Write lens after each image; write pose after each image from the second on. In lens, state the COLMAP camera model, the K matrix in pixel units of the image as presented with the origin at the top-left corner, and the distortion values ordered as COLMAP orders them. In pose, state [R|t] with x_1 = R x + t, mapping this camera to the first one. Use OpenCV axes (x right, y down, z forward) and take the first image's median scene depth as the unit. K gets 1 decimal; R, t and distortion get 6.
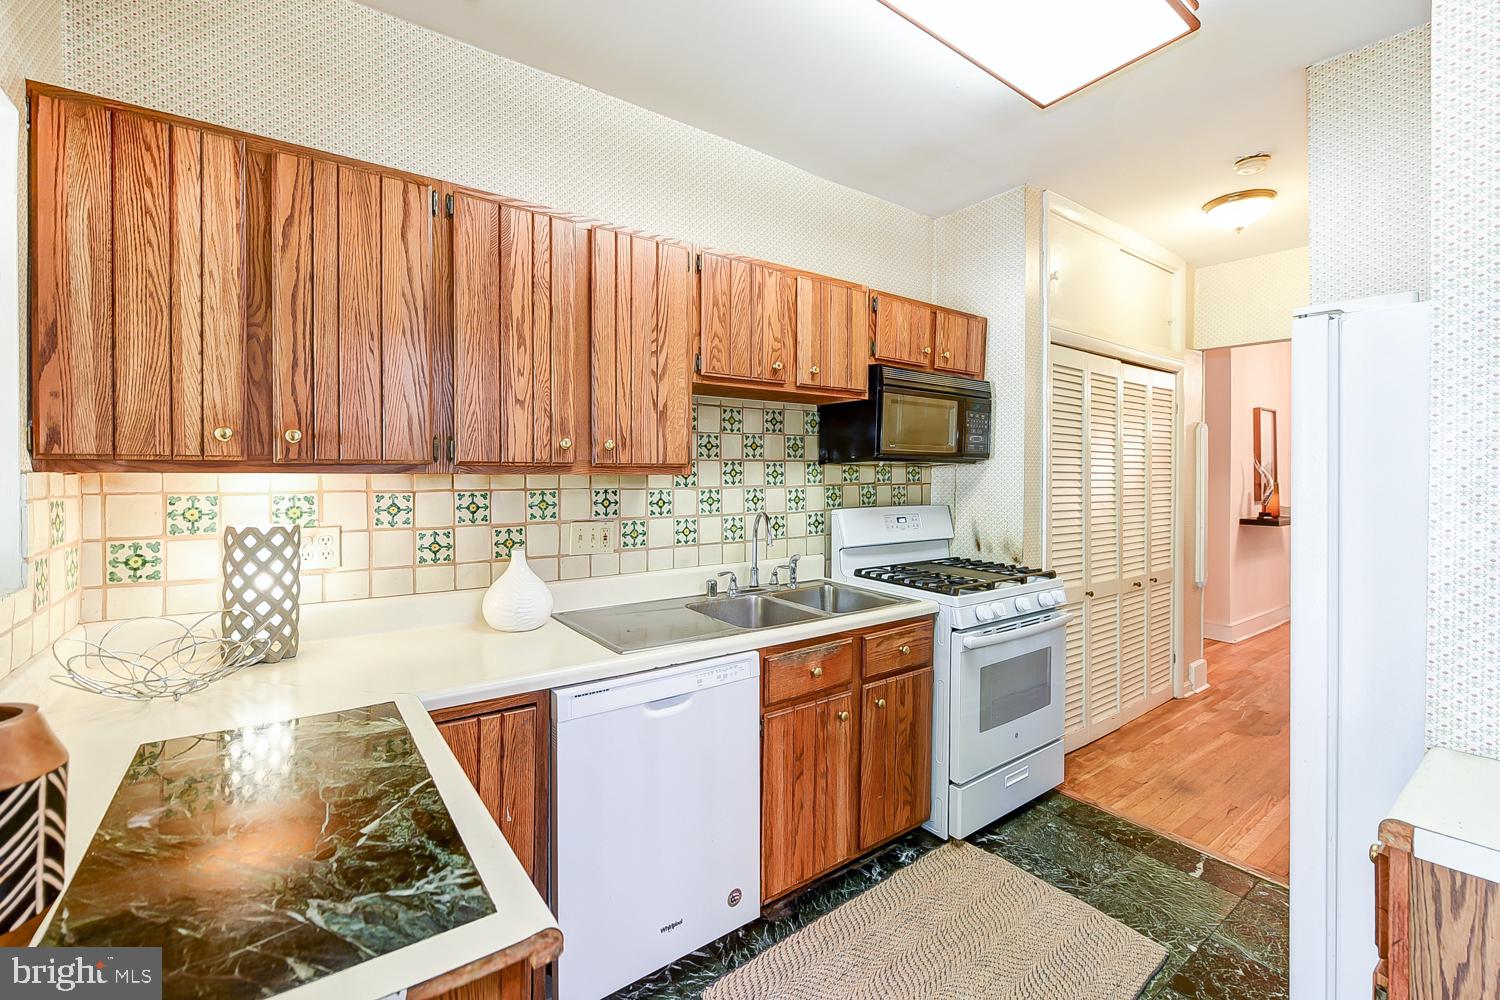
lens RADIAL K [[639.0, 0, 721.1], [0, 639.0, 482.1], [0, 0, 1]] dist [0.000908, -0.000061]
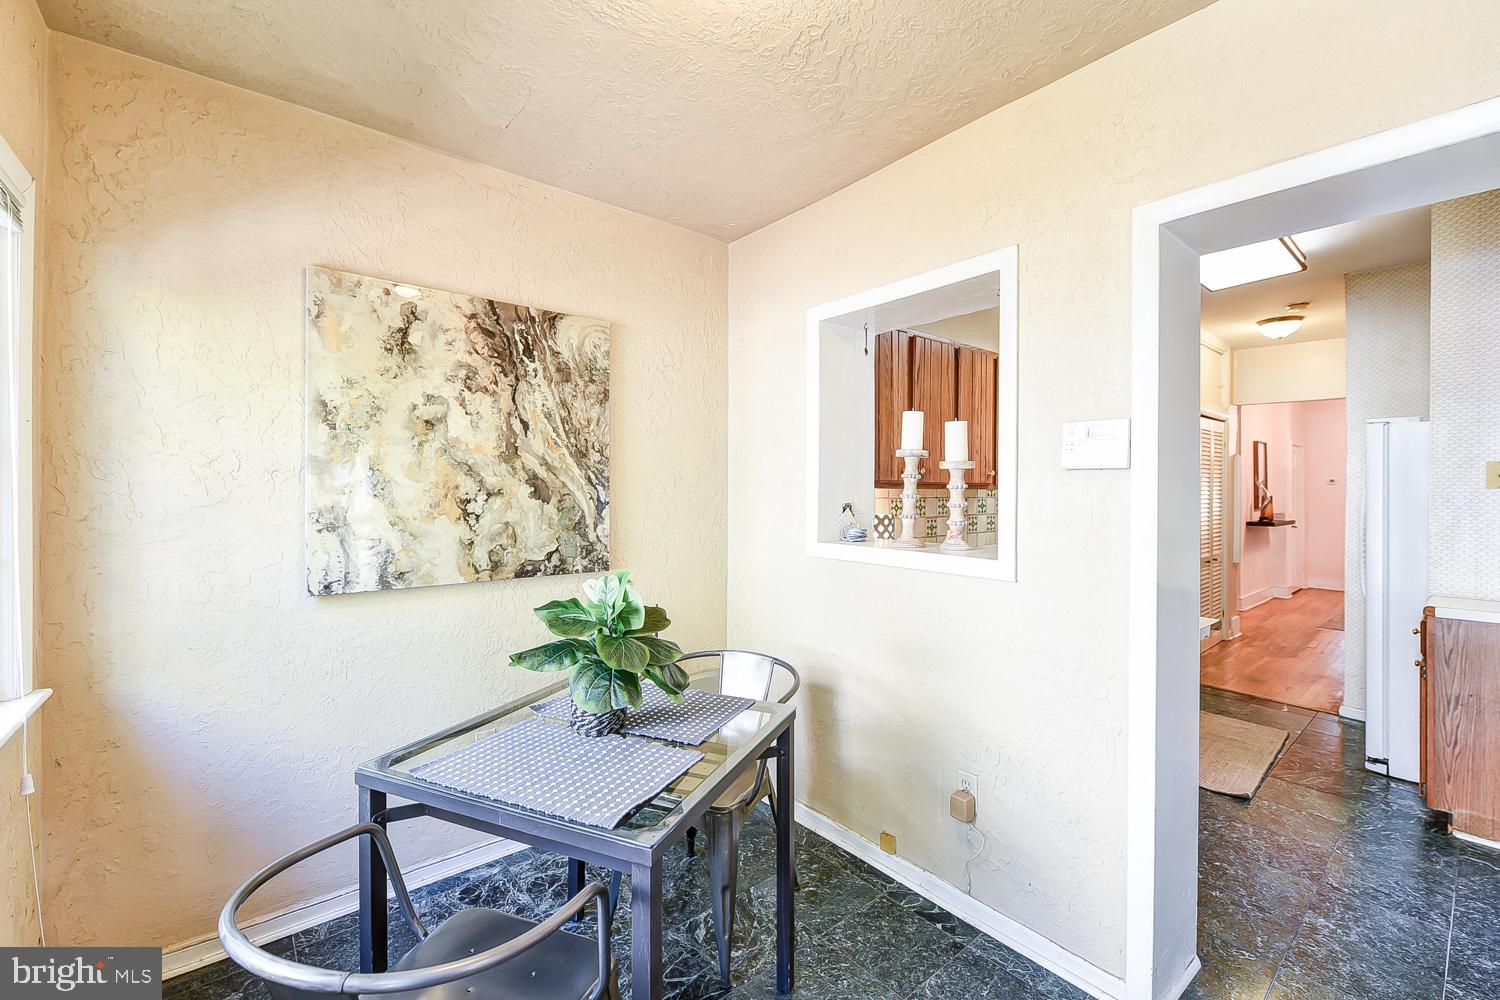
lens RADIAL K [[612.7, 0, 750.5], [0, 612.7, 494.4], [0, 0, 1]] dist [0.000743, 0.000046]
pose [[0.997620, 0.000368, 0.068956, -0.634461], [-0.000152, 0.999995, -0.003145, 0.005214], [-0.068956, 0.003127, 0.997615, -0.451591]]
